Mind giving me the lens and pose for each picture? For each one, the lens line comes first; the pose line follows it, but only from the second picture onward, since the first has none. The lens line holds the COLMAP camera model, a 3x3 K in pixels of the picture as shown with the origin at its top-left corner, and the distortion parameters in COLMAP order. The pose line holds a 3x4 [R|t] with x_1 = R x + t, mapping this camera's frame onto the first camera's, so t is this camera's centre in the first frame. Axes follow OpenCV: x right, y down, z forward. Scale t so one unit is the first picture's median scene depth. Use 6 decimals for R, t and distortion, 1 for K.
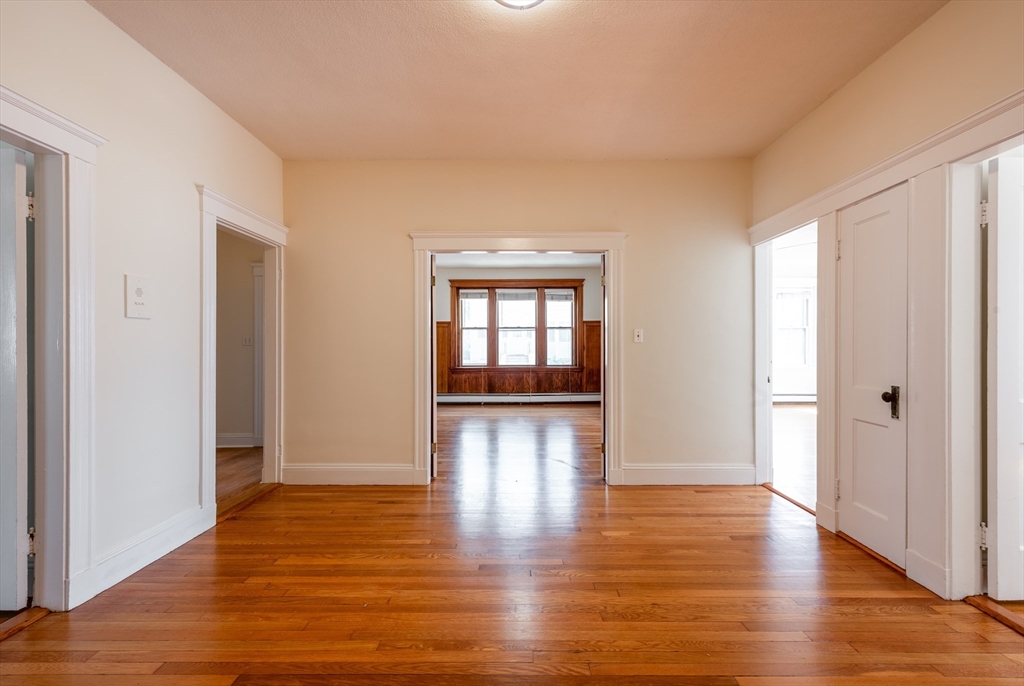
lens RADIAL K [[424.6, 0, 512.6], [0, 424.6, 348.3], [0, 0, 1]] dist [0.018558, -0.000253]
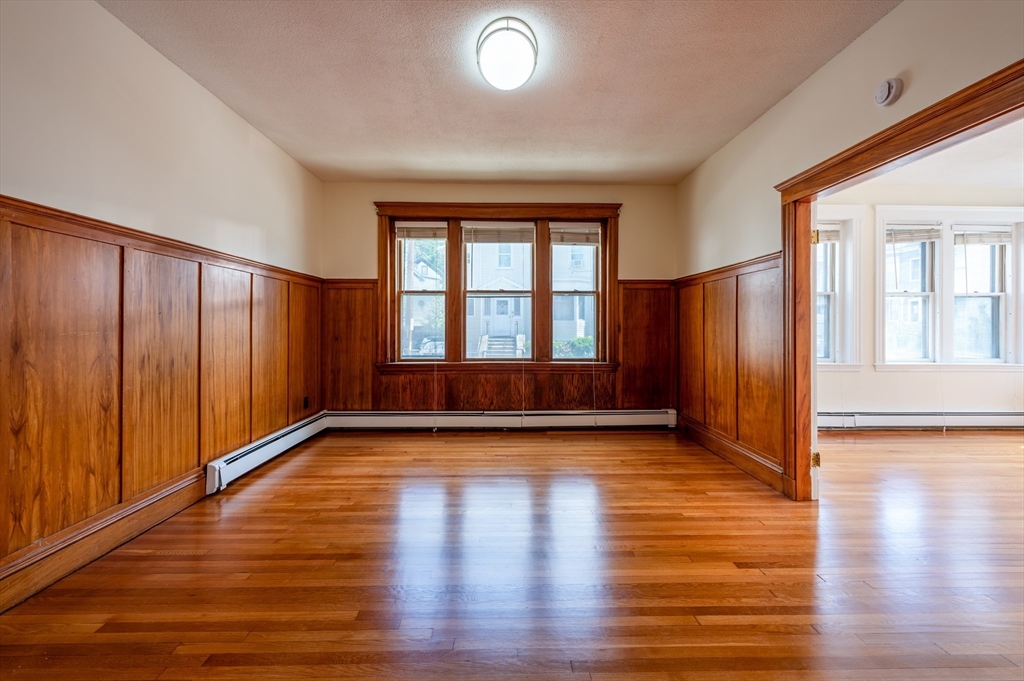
lens RADIAL K [[446.8, 0, 510.3], [0, 446.8, 325.5], [0, 0, 1]] dist [0.015514, -0.006202]
pose [[0.999538, 0.004934, 0.029998, 0.007895], [-0.004746, 0.999969, -0.006335, -0.000589], [-0.030028, 0.006190, 0.999530, 0.418285]]
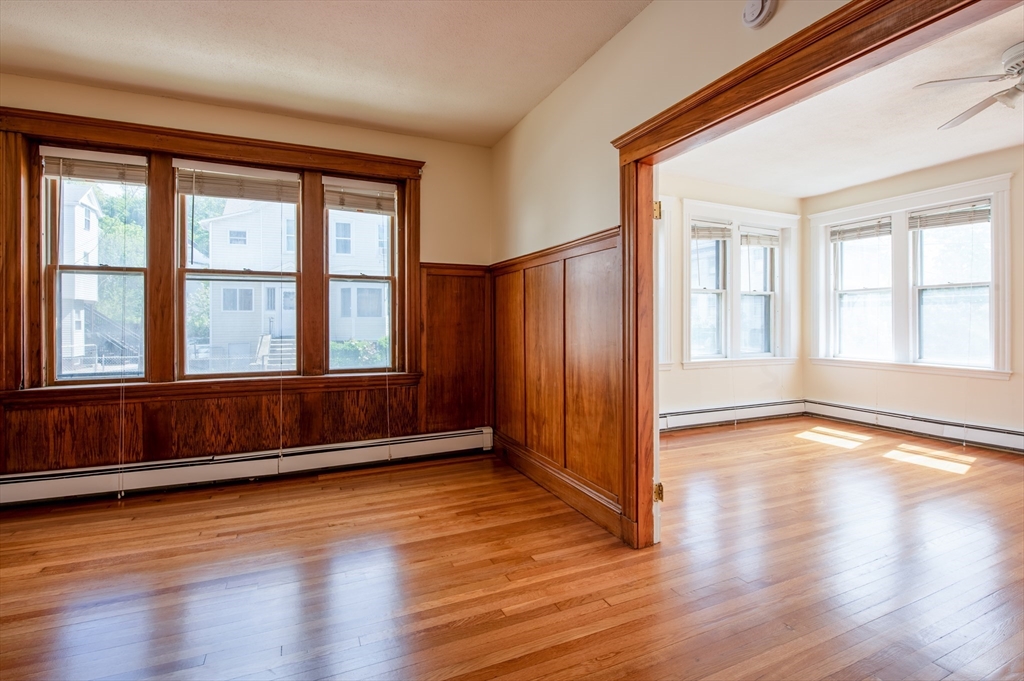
lens RADIAL K [[477.6, 0, 512.7], [0, 477.6, 325.4], [0, 0, 1]] dist [-0.010572, -0.002852]
pose [[0.909053, 0.000354, 0.416680, 0.052635], [0.000223, 0.999999, -0.001336, -0.001856], [-0.416680, 0.001308, 0.909052, 0.531132]]
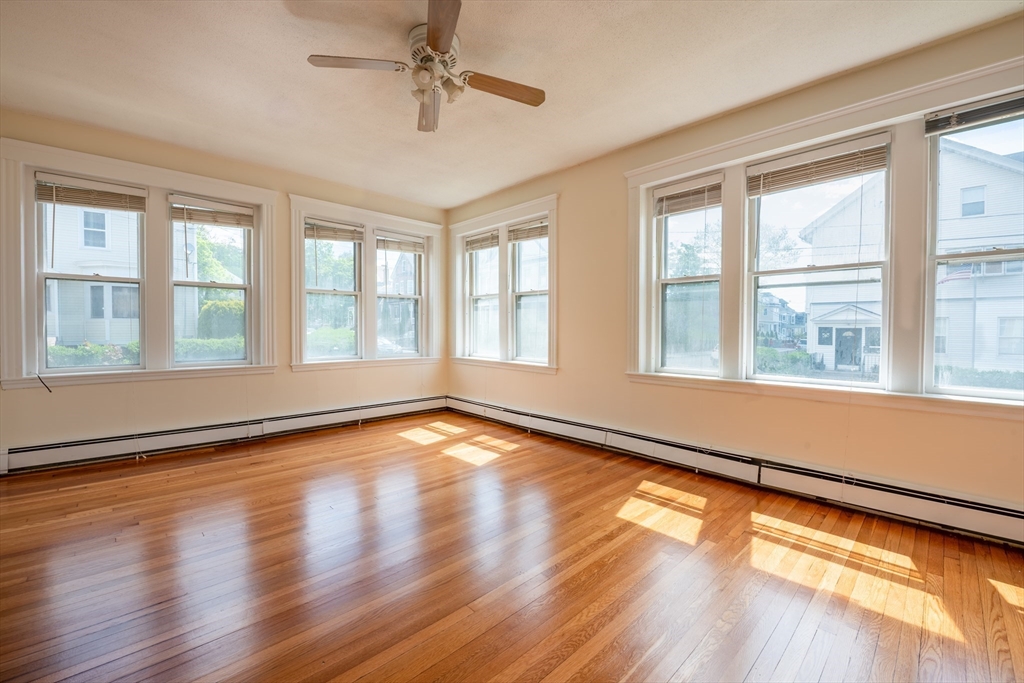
lens RADIAL K [[430.2, 0, 508.1], [0, 430.2, 337.0], [0, 0, 1]] dist [0.013487, -0.003380]
pose [[0.721846, -0.009608, 0.691987, 0.326768], [-0.002652, 0.999858, 0.016648, 0.000692], [-0.692049, -0.013852, 0.721718, 0.425823]]
